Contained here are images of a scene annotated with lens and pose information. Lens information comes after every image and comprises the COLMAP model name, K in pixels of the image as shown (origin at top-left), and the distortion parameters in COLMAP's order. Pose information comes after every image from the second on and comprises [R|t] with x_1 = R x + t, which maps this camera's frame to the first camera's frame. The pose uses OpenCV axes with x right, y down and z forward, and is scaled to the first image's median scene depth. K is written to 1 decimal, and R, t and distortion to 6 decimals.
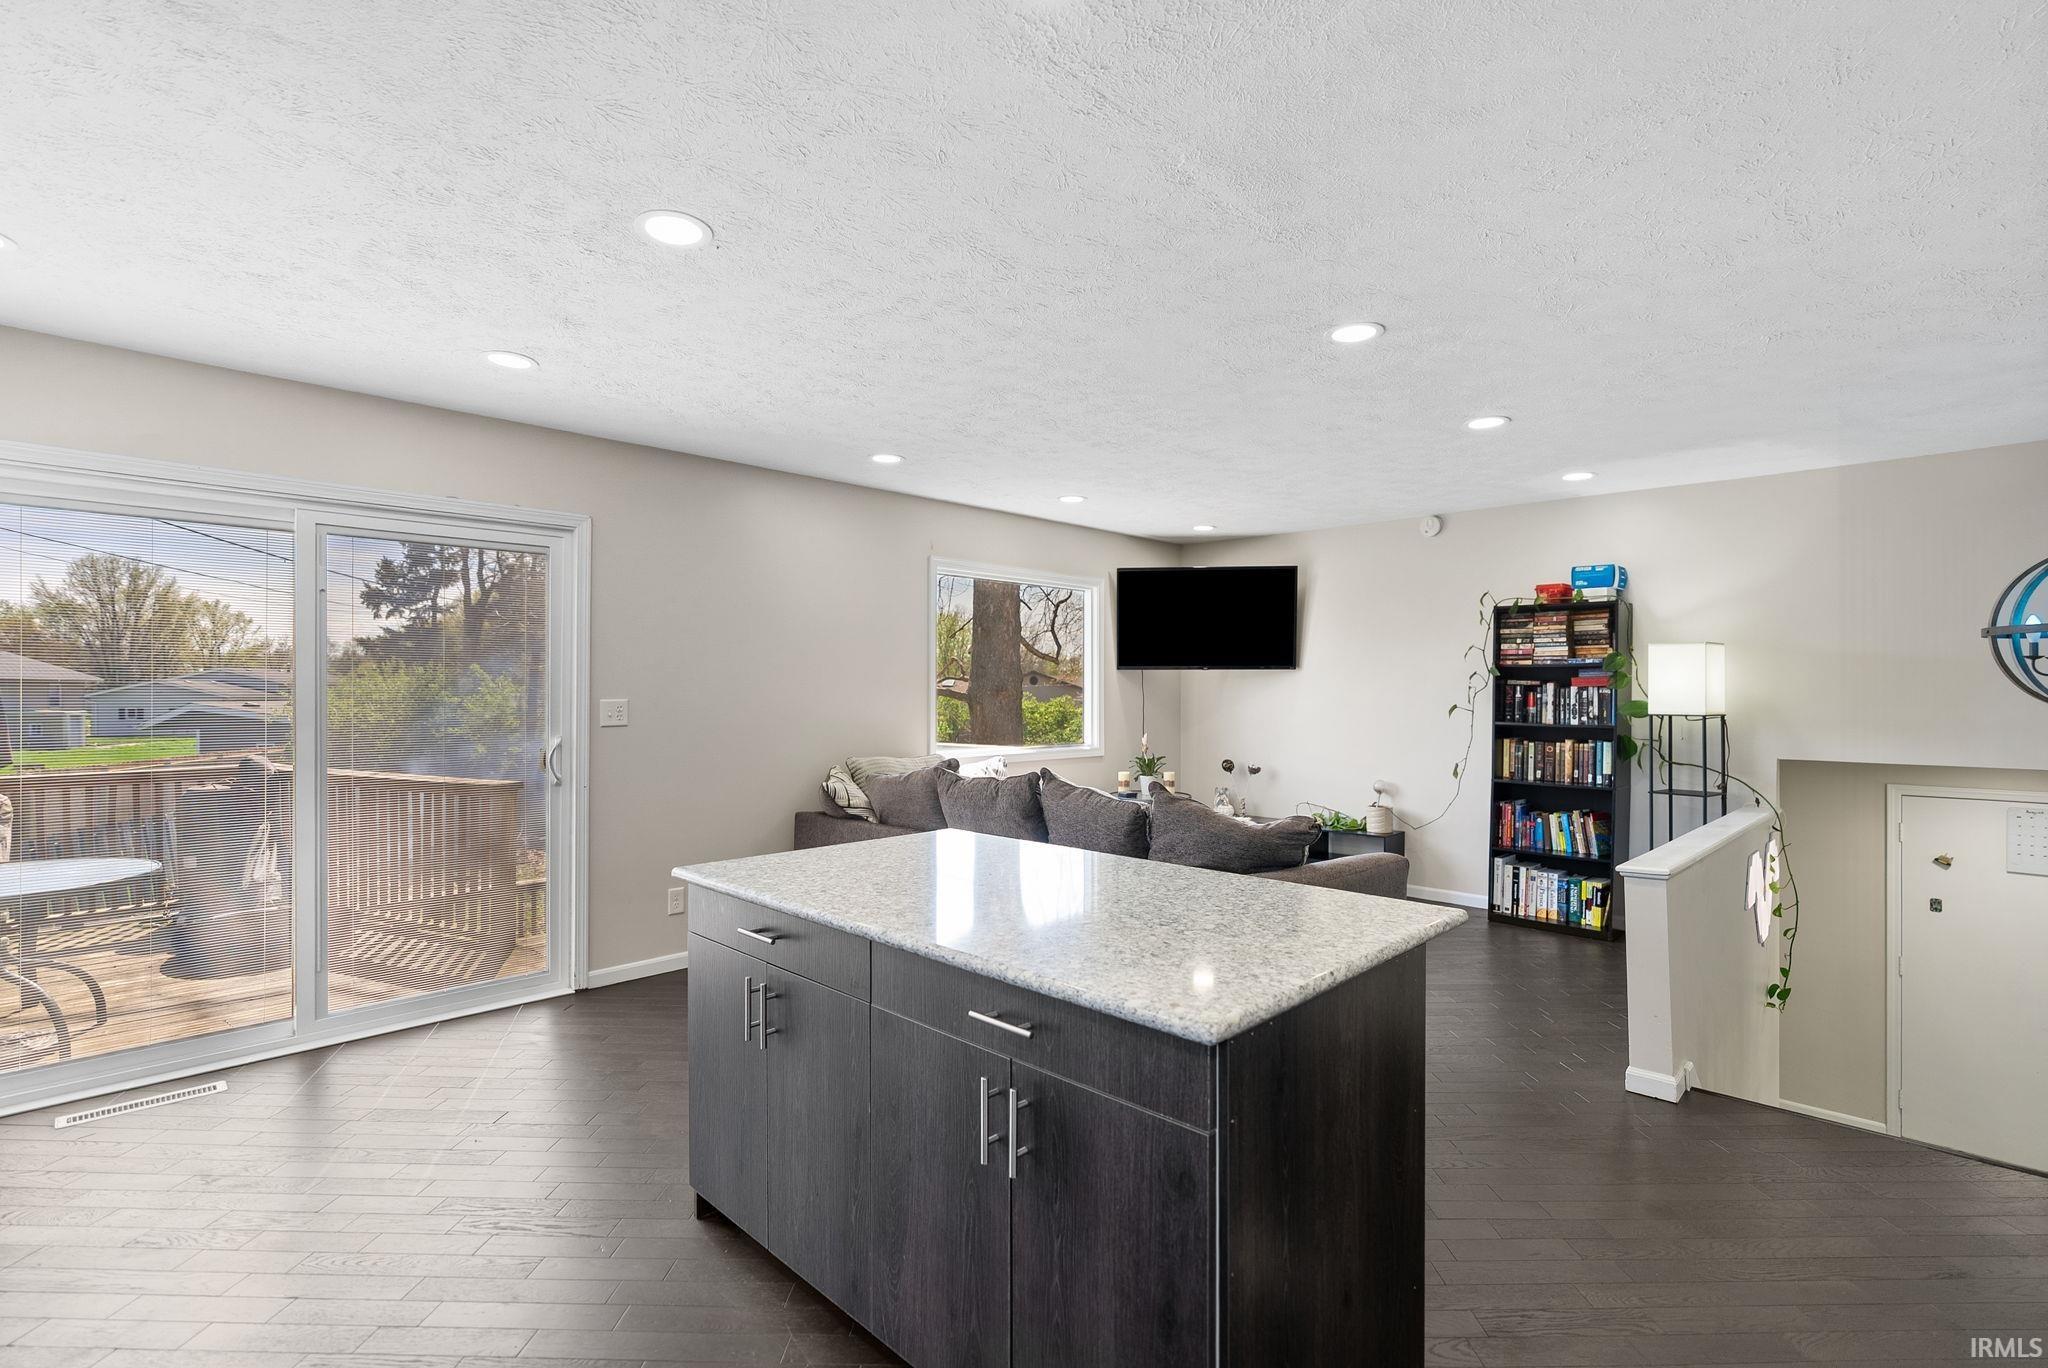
lens RADIAL K [[942.9, 0, 1033.4], [0, 942.9, 680.7], [0, 0, 1]] dist [0.002613, 0.000665]
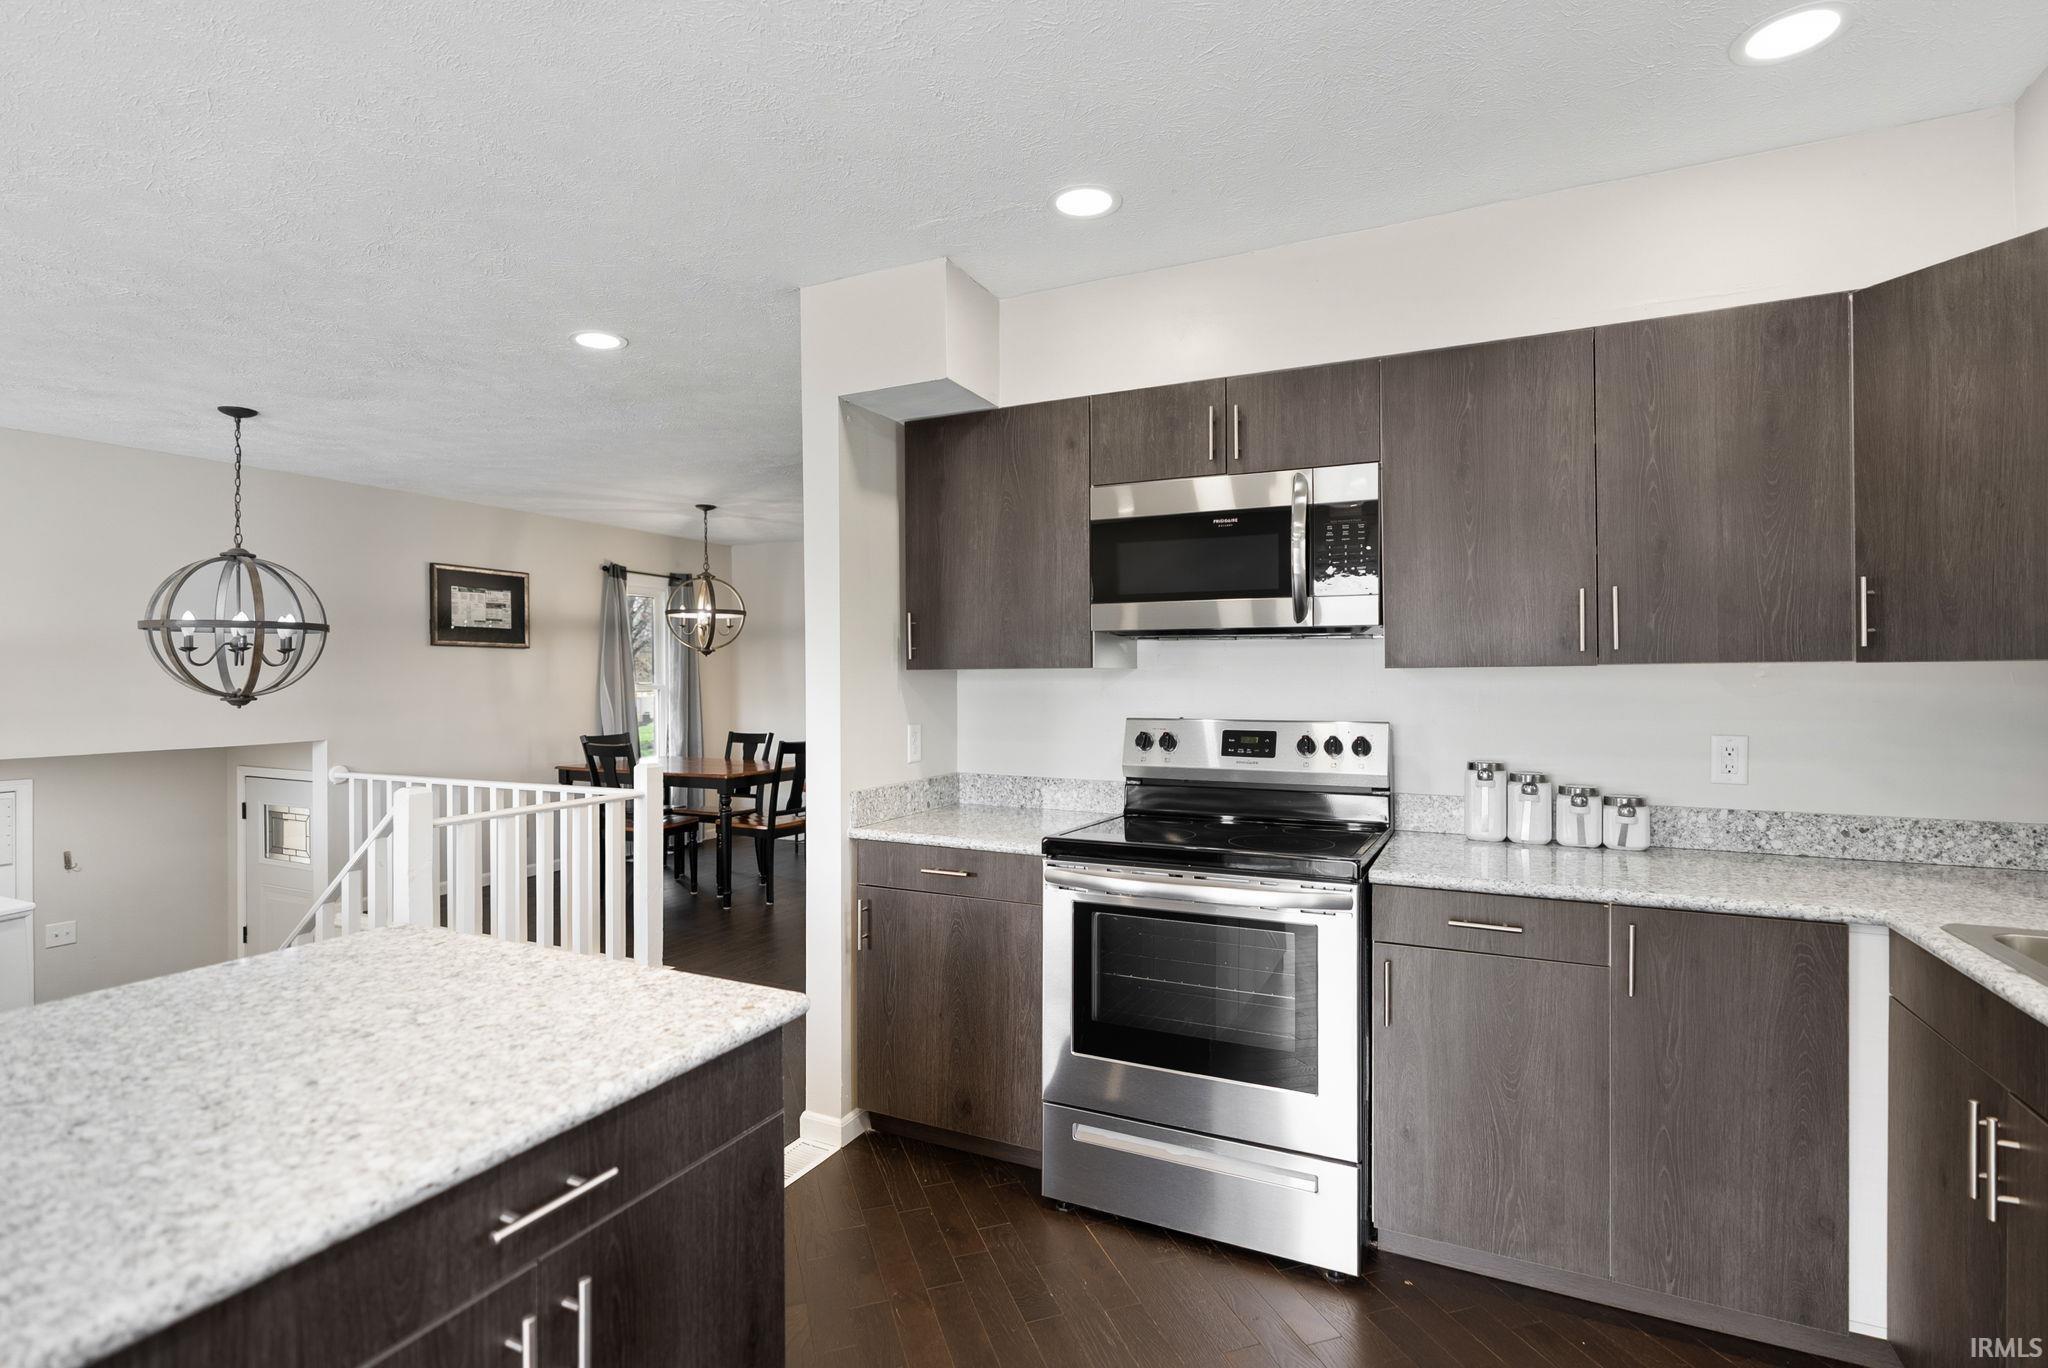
lens RADIAL K [[942.9, 0, 1040.1], [0, 942.9, 681.8], [0, 0, 1]] dist [0.002613, 0.000665]
pose [[-0.299345, -0.004117, 0.954136, -0.307463], [-0.004699, 0.999985, 0.002840, 0.005466], [-0.954133, -0.003633, -0.299360, 0.371157]]
